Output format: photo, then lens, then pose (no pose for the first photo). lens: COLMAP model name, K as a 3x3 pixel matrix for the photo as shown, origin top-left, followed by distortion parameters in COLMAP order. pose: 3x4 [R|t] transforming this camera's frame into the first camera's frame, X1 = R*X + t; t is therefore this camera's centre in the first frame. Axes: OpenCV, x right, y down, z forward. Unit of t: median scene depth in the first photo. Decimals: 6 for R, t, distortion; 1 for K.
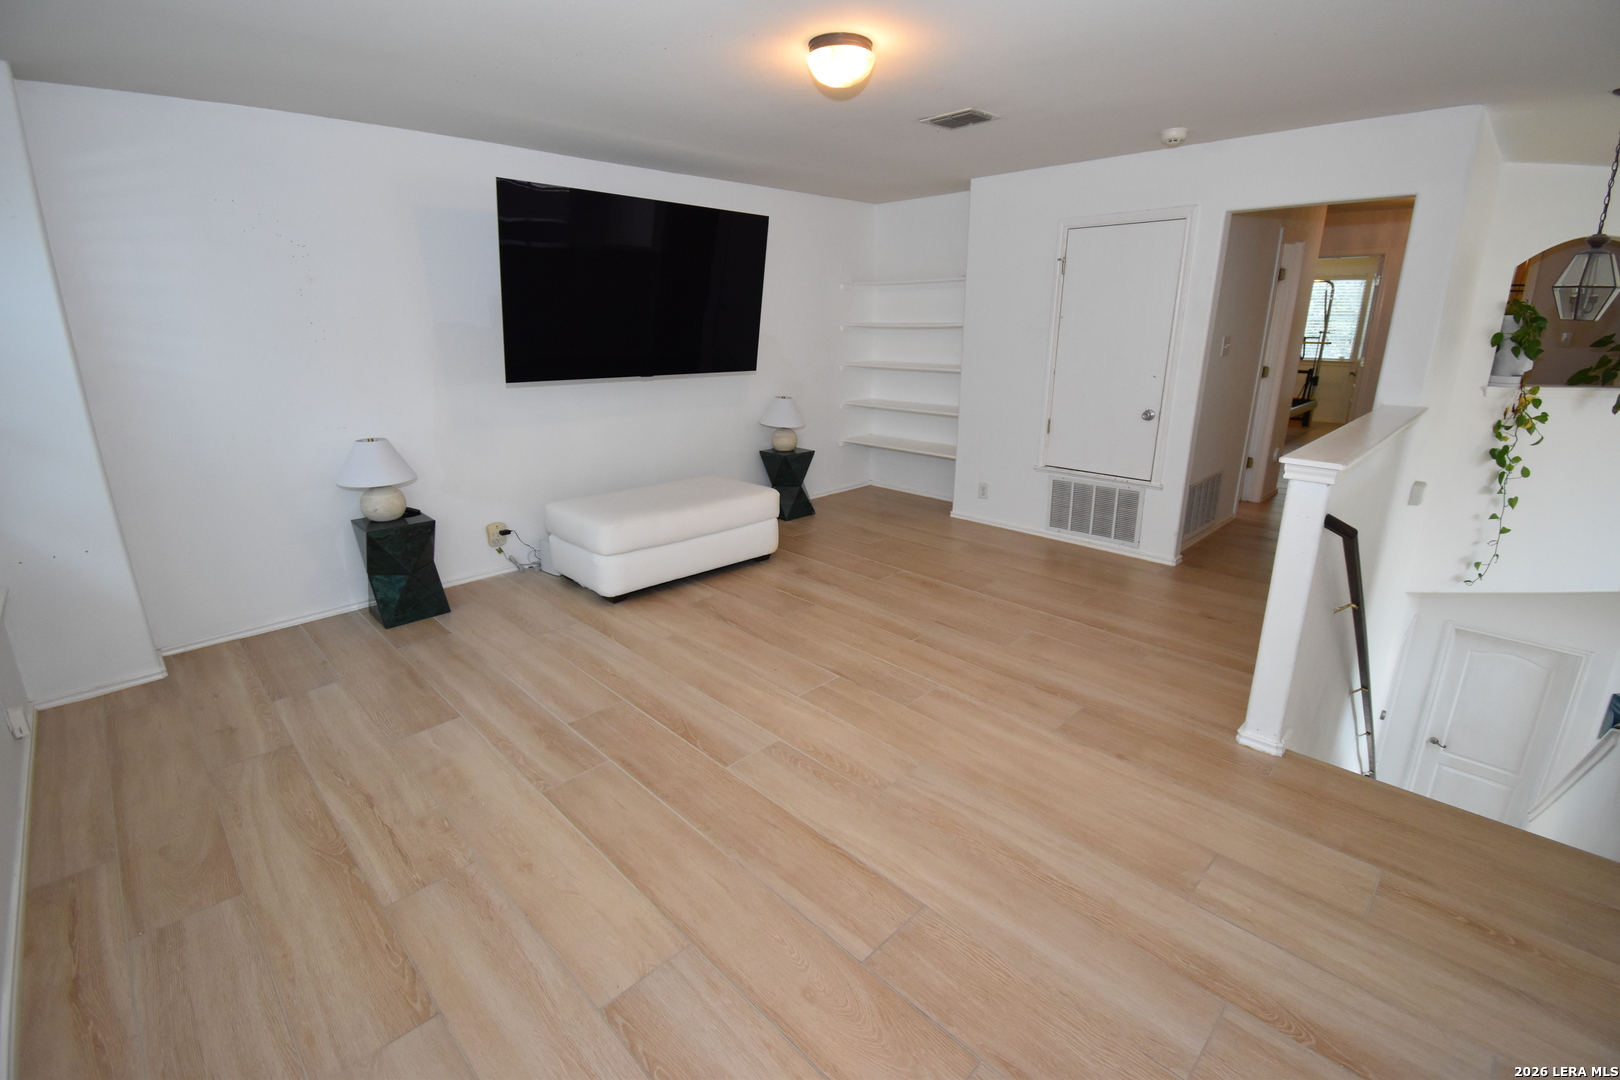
lens RADIAL K [[725.7, 0, 812.8], [0, 725.7, 538.3], [0, 0, 1]] dist [0.009008, -0.016781]
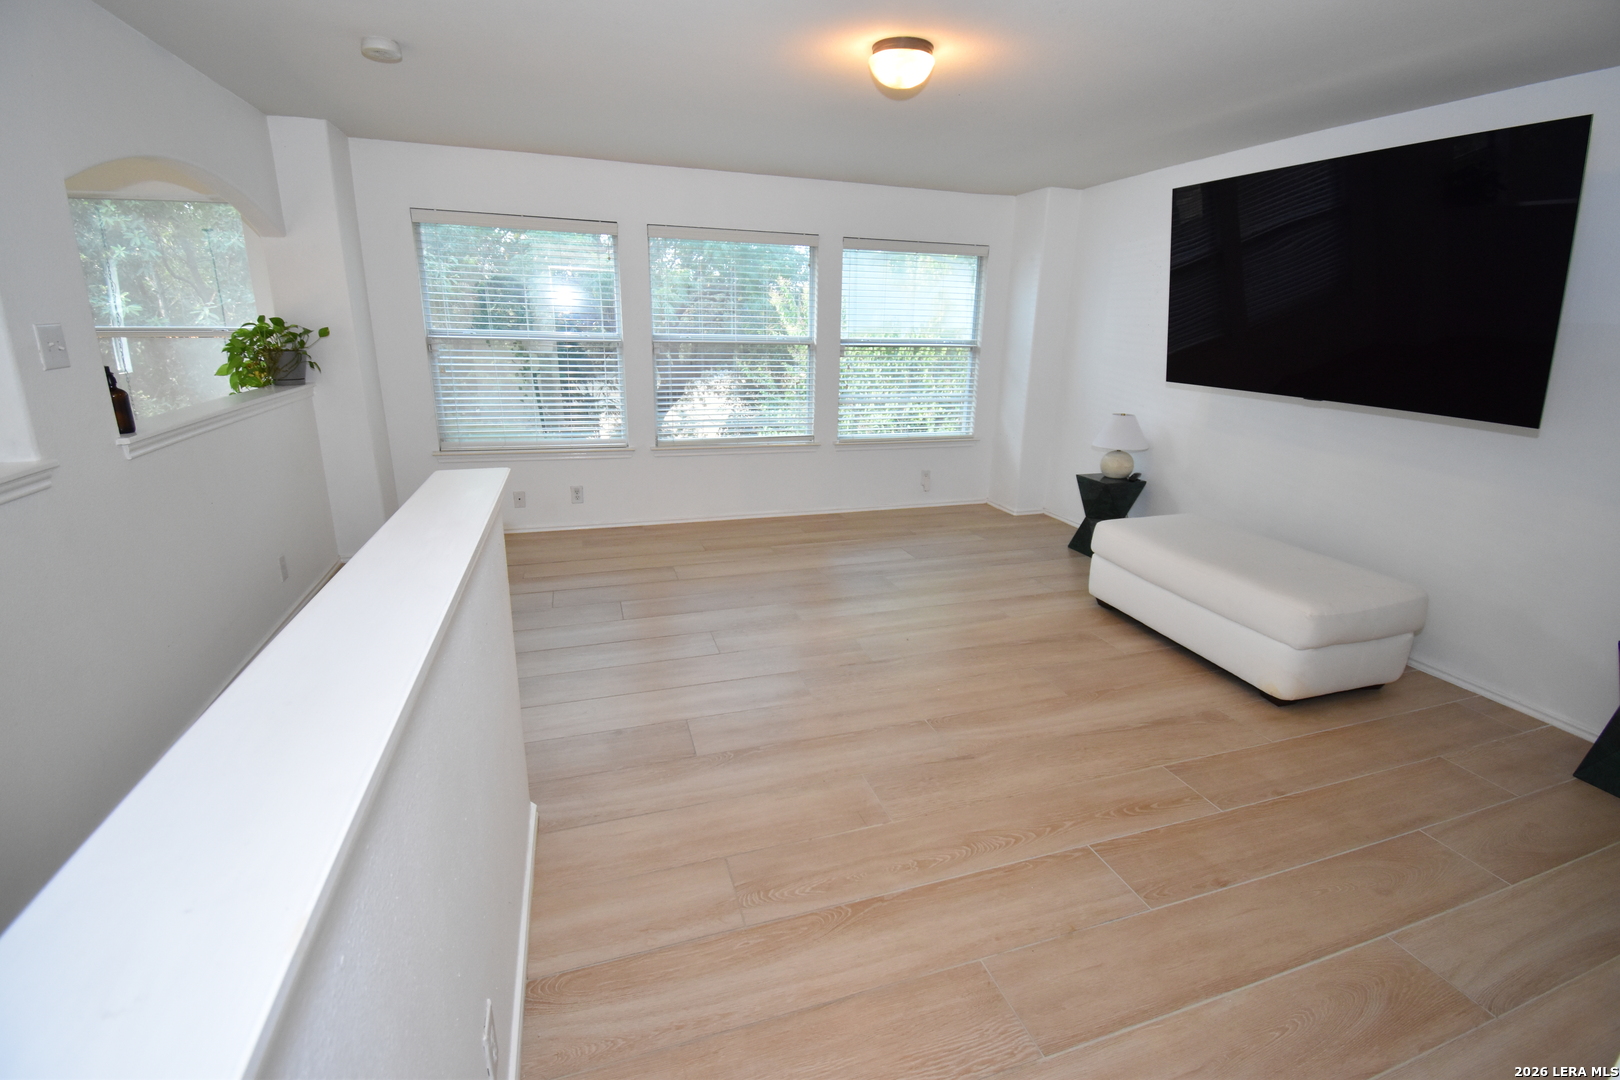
lens RADIAL K [[725.7, 0, 816.4], [0, 725.7, 535.3], [0, 0, 1]] dist [0.009008, -0.016781]
pose [[-0.458178, 0.239732, -0.855921, 0.864558], [-0.279405, 0.875287, 0.394723, -0.328885], [0.843804, 0.420002, -0.334055, 1.146139]]
